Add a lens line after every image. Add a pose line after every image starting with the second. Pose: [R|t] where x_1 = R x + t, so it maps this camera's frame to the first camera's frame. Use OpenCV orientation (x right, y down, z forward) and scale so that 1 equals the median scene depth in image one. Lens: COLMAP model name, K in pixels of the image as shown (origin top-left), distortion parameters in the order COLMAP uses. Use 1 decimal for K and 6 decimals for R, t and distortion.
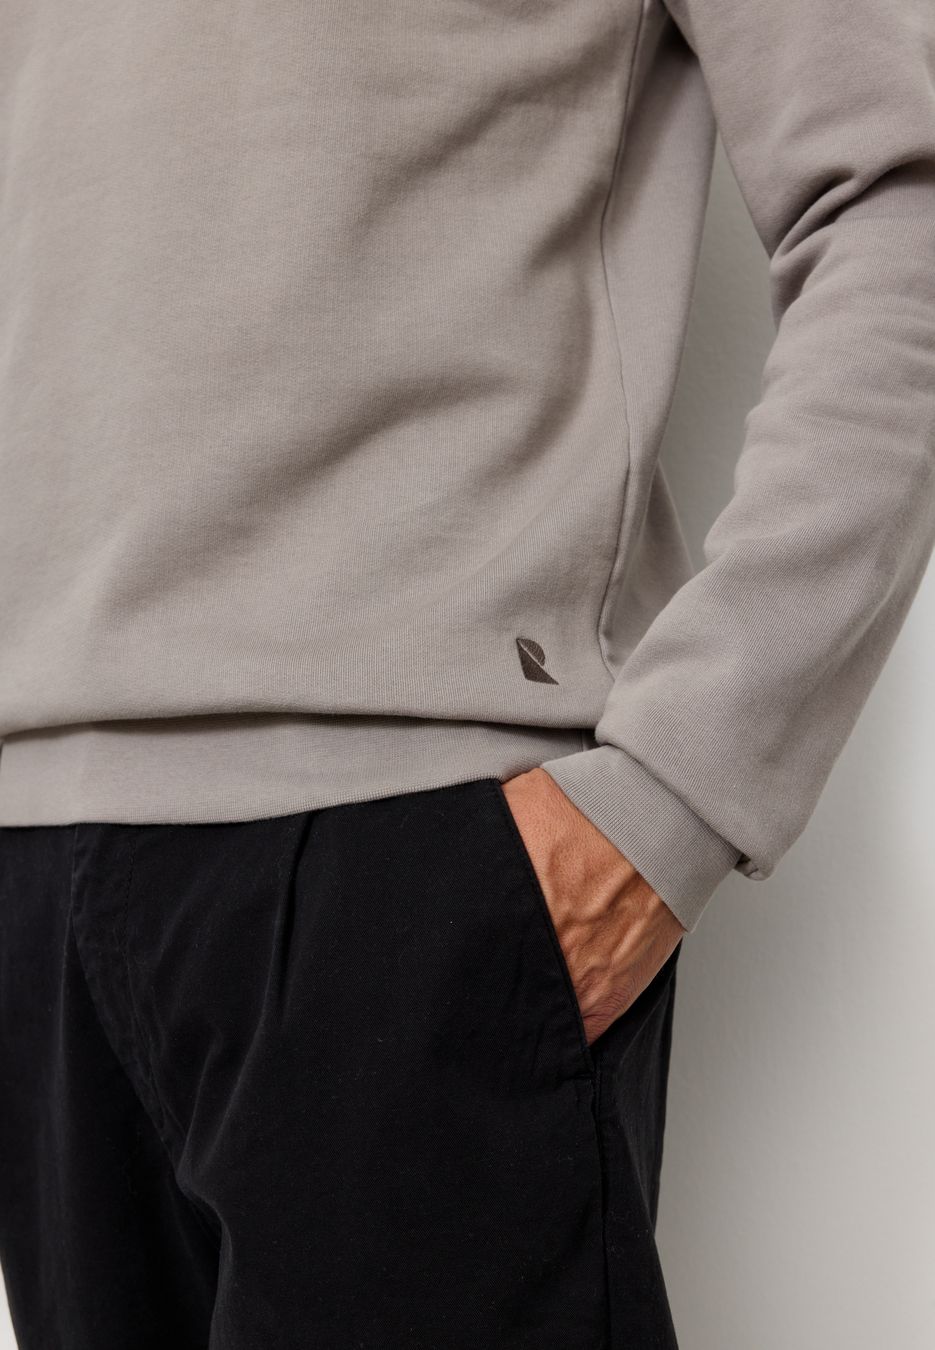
lens RADIAL K [[2488.8, 0, 467.5], [0, 2488.8, 675.0], [0, 0, 1]] dist [0.046910, 0.148495]
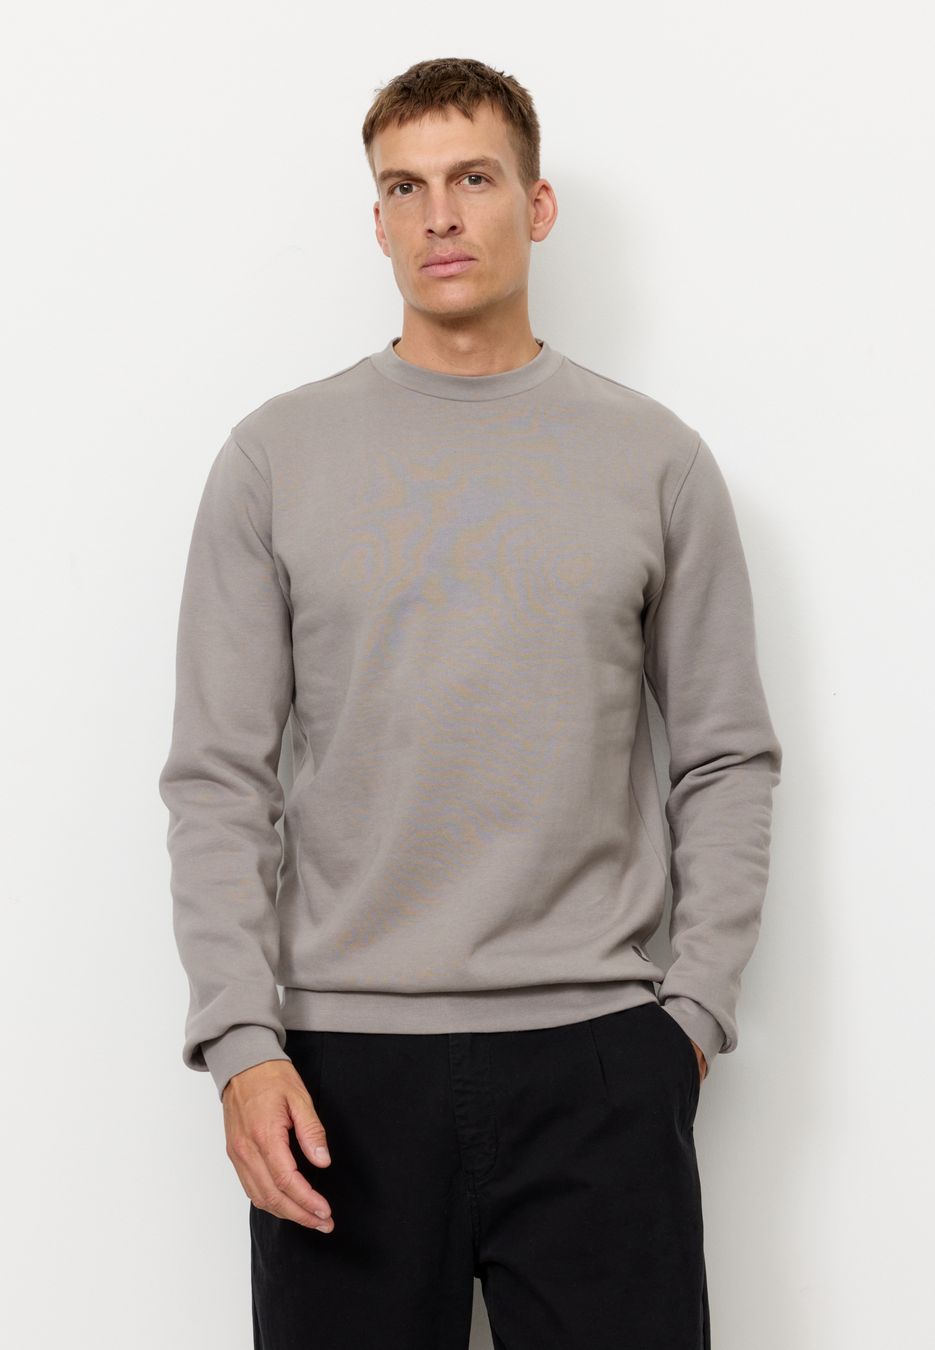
lens RADIAL K [[2488.8, 0, 467.5], [0, 2488.8, 675.0], [0, 0, 1]] dist [0.046910, 0.148495]
pose [[0.988075, 0.012008, 0.153506, -0.524539], [0.008592, 0.991101, -0.132836, 0.036273], [-0.153735, 0.132571, 0.979178, -1.402052]]
